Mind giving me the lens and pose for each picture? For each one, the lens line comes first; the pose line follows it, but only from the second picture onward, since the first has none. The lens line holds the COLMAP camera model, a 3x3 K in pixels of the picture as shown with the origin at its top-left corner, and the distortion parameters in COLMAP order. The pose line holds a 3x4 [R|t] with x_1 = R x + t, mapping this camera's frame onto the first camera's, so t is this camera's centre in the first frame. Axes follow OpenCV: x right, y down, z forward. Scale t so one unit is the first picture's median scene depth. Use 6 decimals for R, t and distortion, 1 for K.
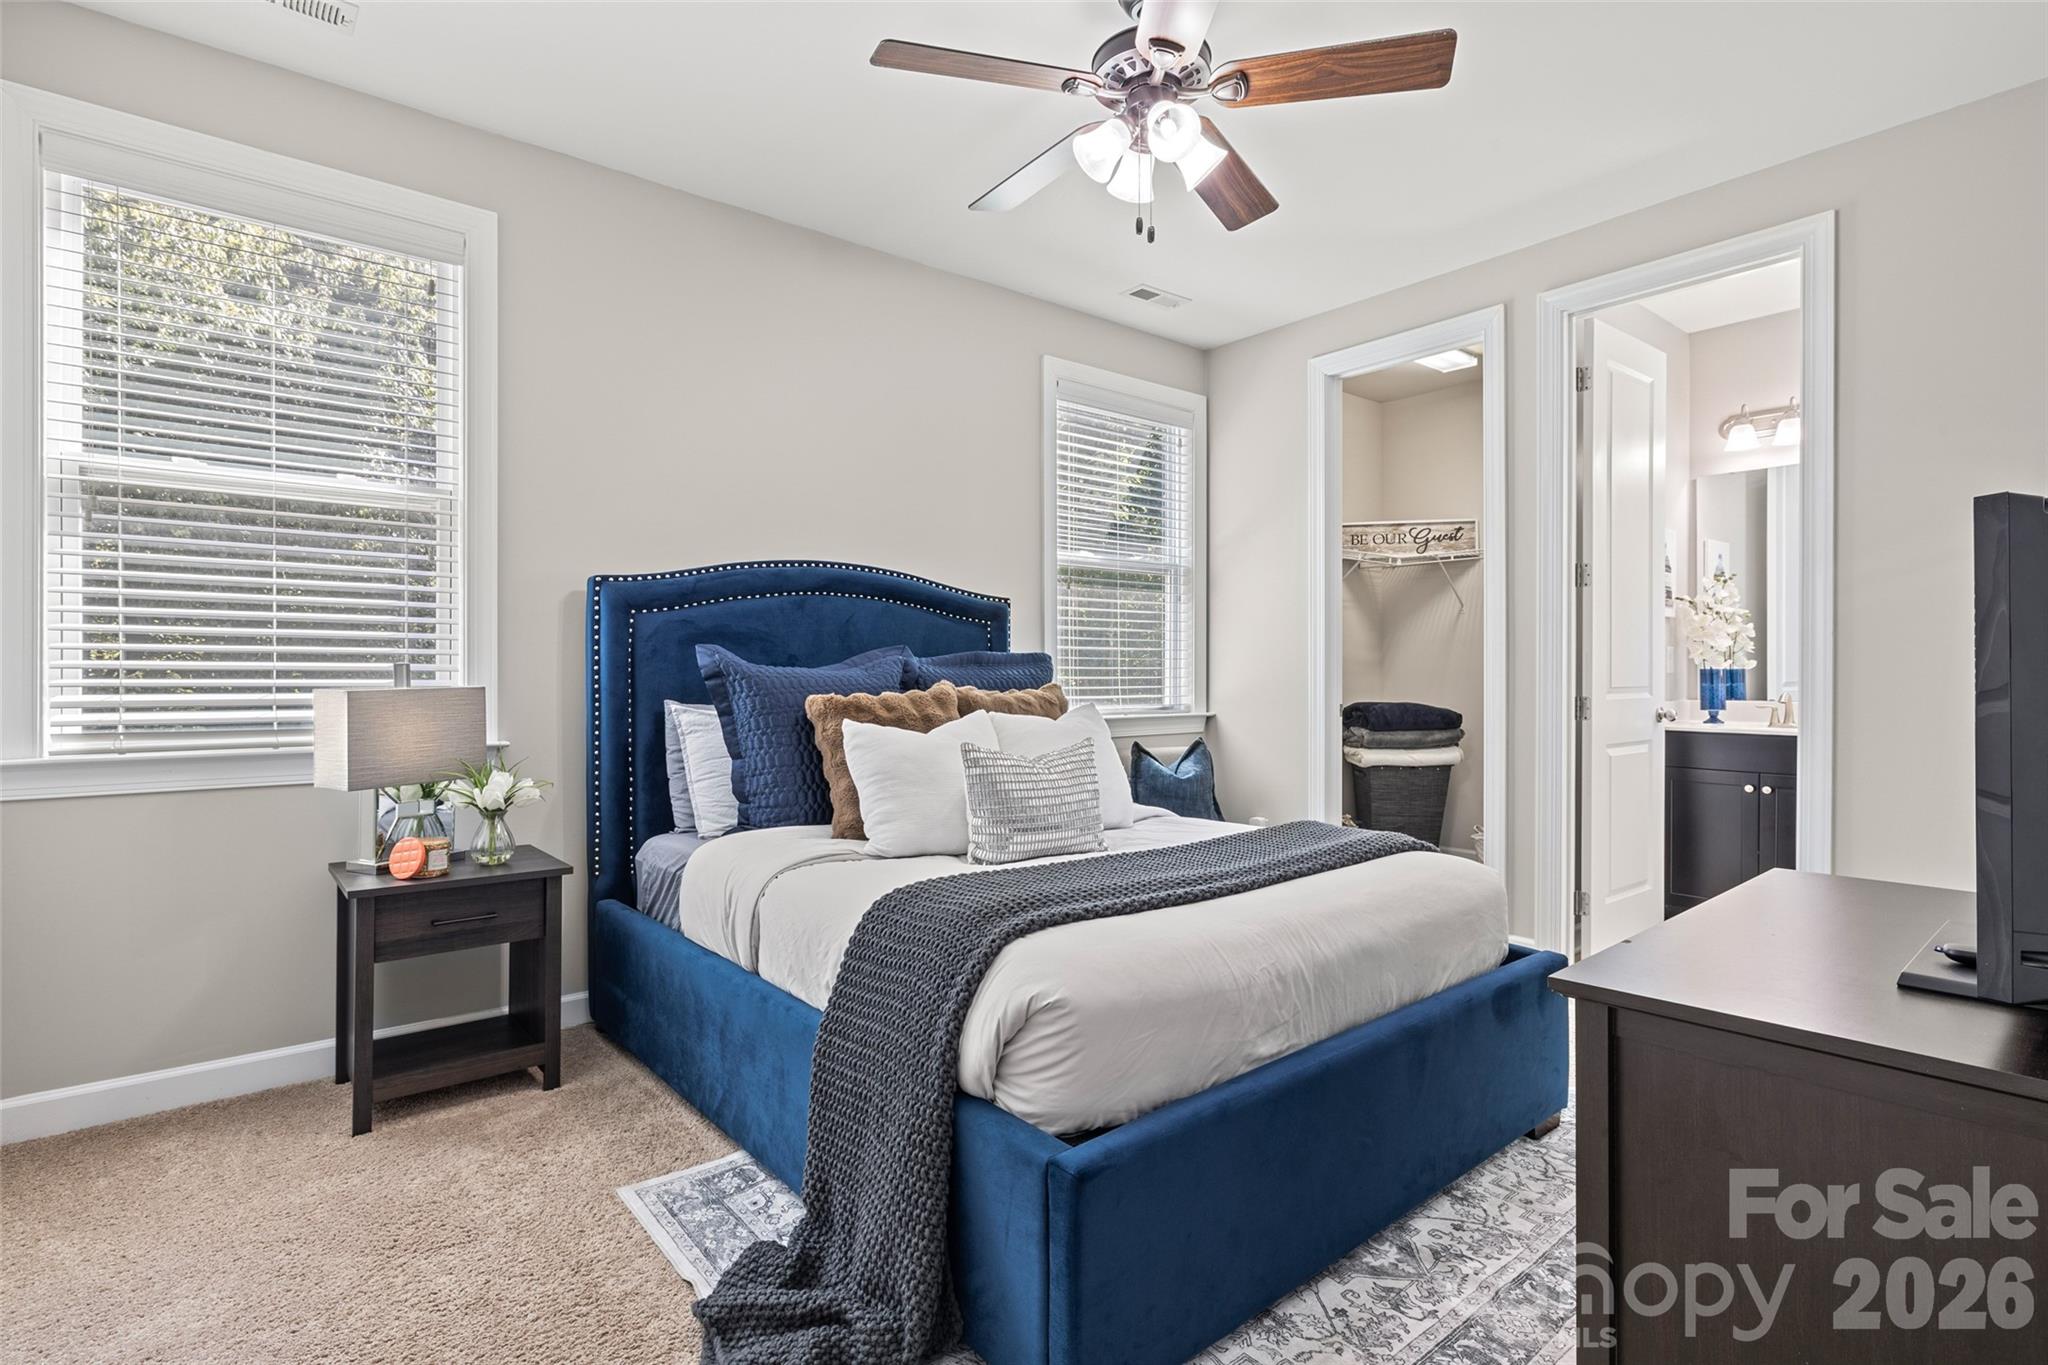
lens RADIAL K [[980.1, 0, 1027.1], [0, 980.1, 677.6], [0, 0, 1]] dist [-0.005923, 0.002098]
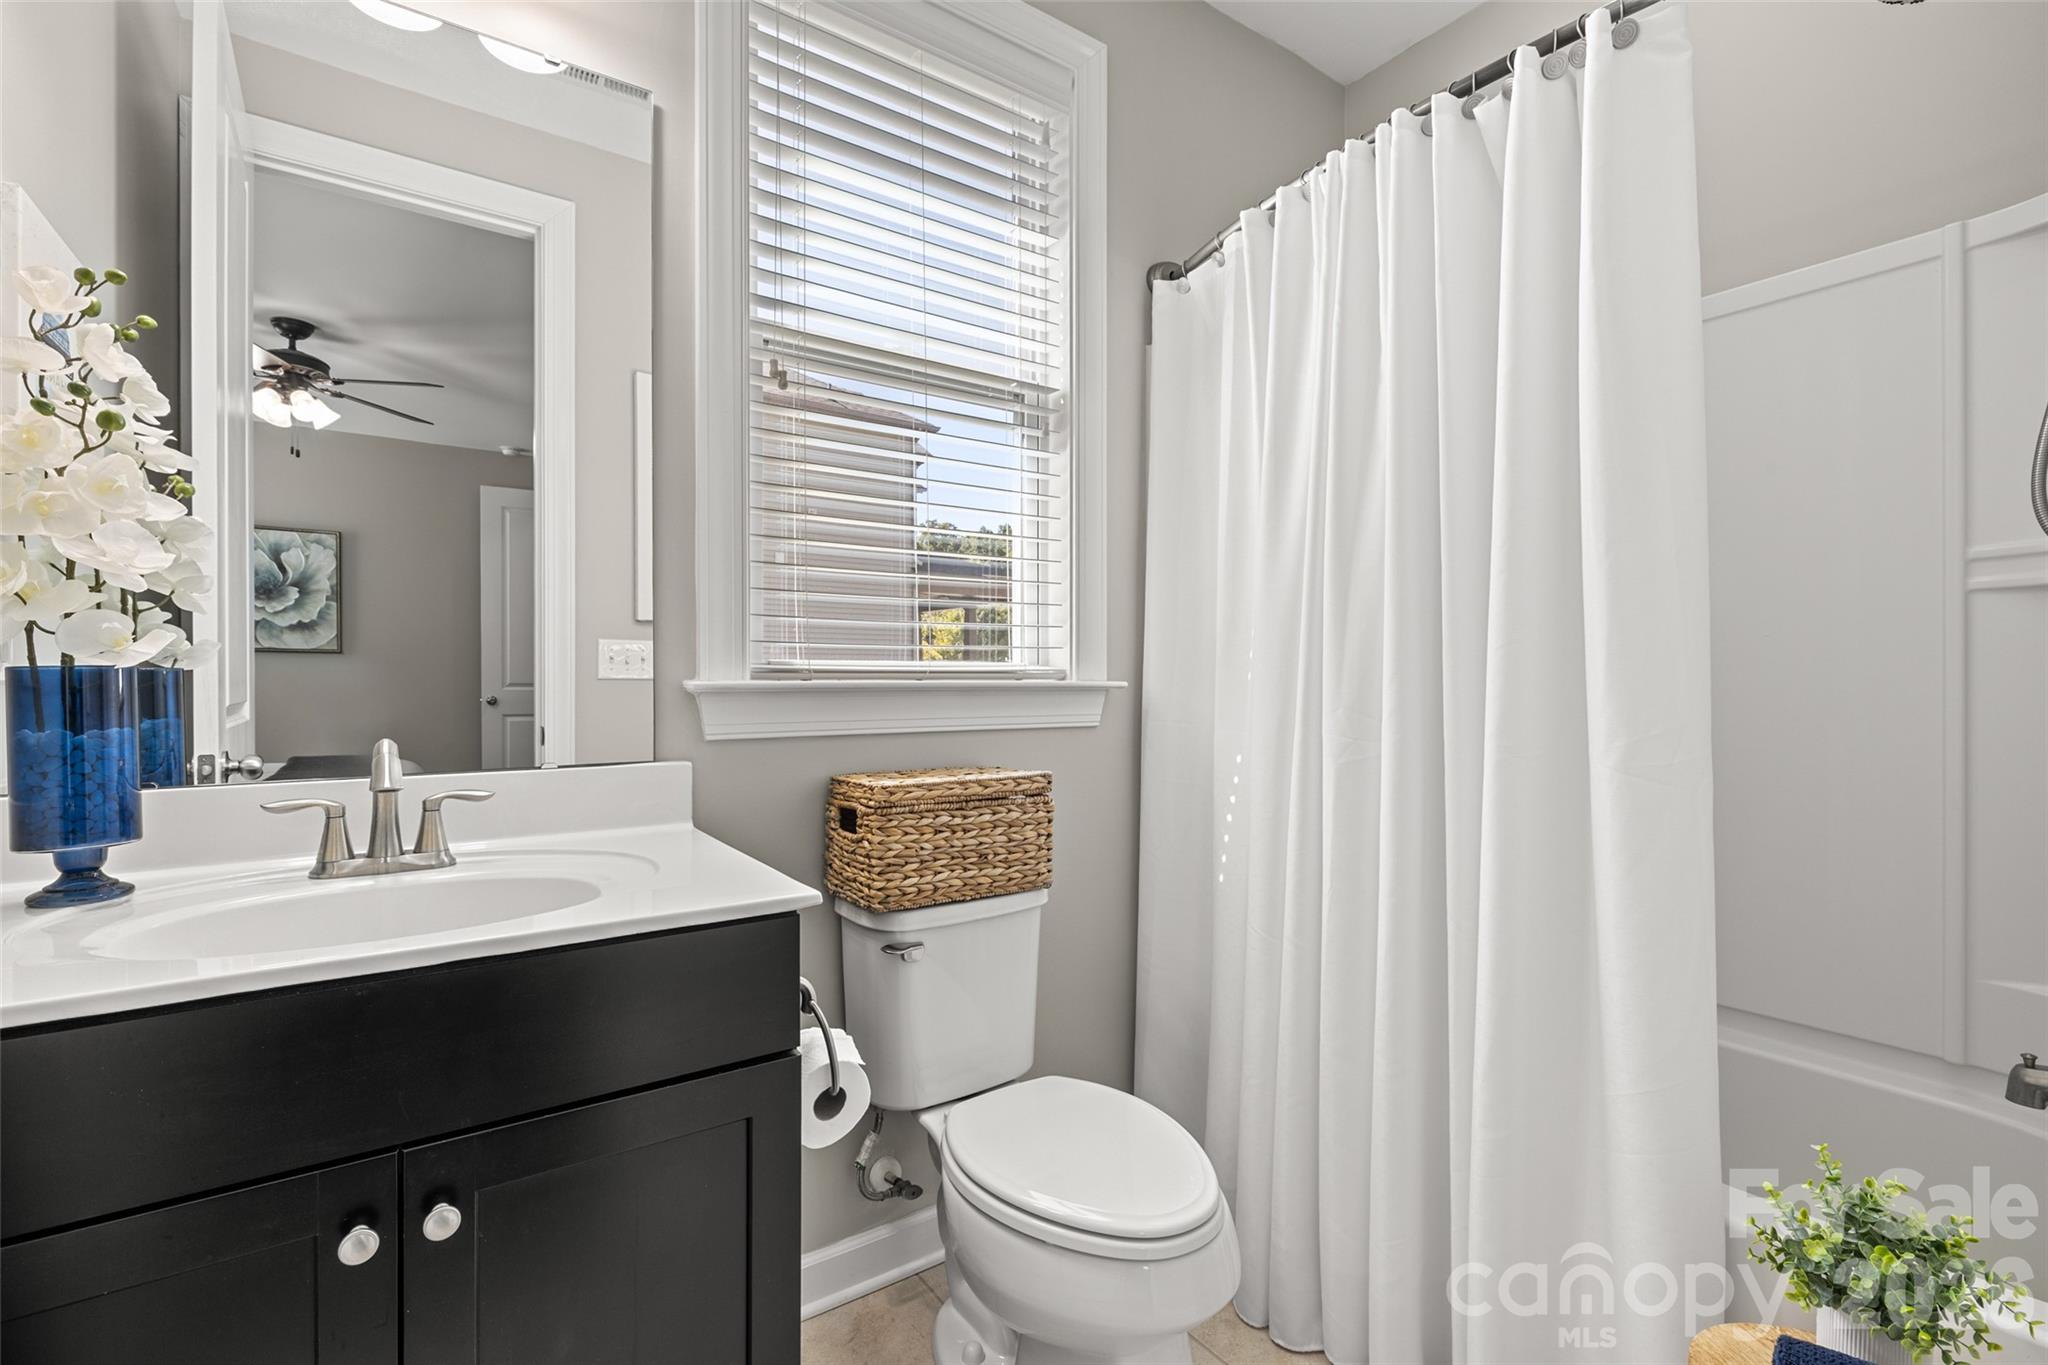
lens RADIAL K [[912.6, 0, 1025.8], [0, 912.6, 684.6], [0, 0, 1]] dist [-0.000995, 0.000133]
pose [[0.052270, -0.004165, 0.998624, 0.499965], [-0.004934, 0.999978, 0.004429, -0.006593], [-0.998621, -0.005158, 0.052248, 0.767202]]
